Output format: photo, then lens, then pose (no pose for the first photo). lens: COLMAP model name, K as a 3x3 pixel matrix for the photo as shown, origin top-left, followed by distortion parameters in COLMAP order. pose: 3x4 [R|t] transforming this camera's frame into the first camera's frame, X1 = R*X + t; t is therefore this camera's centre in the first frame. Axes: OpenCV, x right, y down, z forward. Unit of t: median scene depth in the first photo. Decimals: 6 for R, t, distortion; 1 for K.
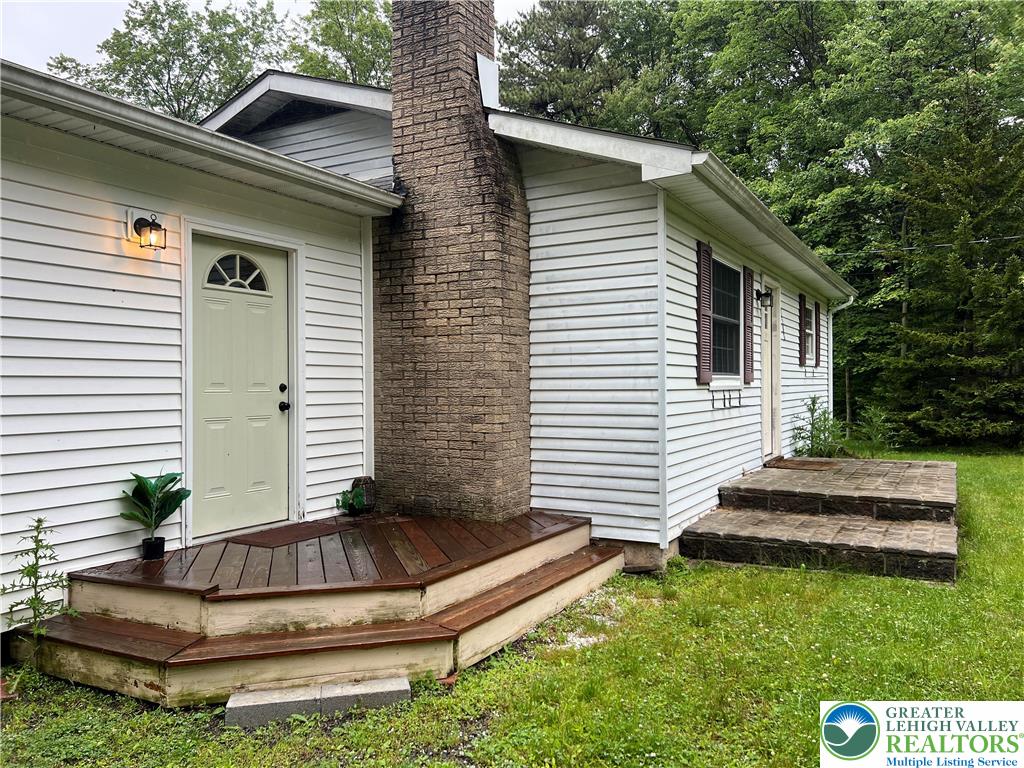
lens RADIAL K [[767.2, 0, 511.4], [0, 767.2, 389.3], [0, 0, 1]] dist [0.027703, -0.001273]
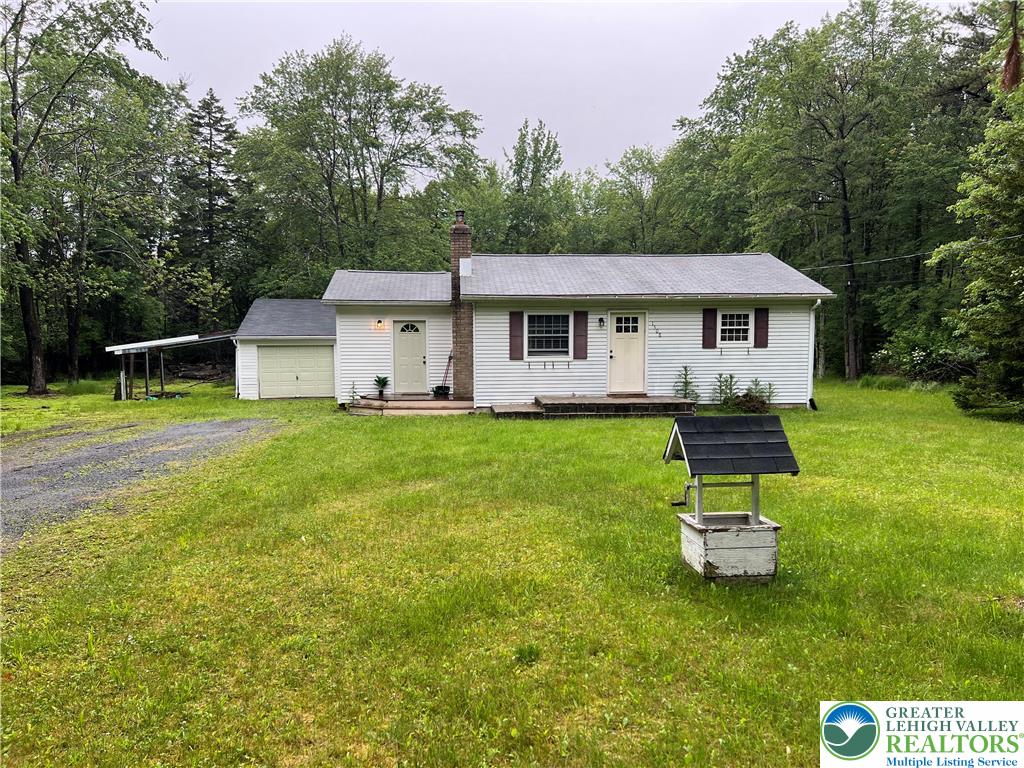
lens RADIAL K [[767.2, 0, 511.4], [0, 767.2, 389.3], [0, 0, 1]] dist [0.027703, -0.001273]
pose [[0.573327, 0.061661, -0.817003, 2.617932], [-0.003742, 0.997351, 0.072647, -0.104568], [0.819318, -0.038594, 0.572039, -0.686486]]
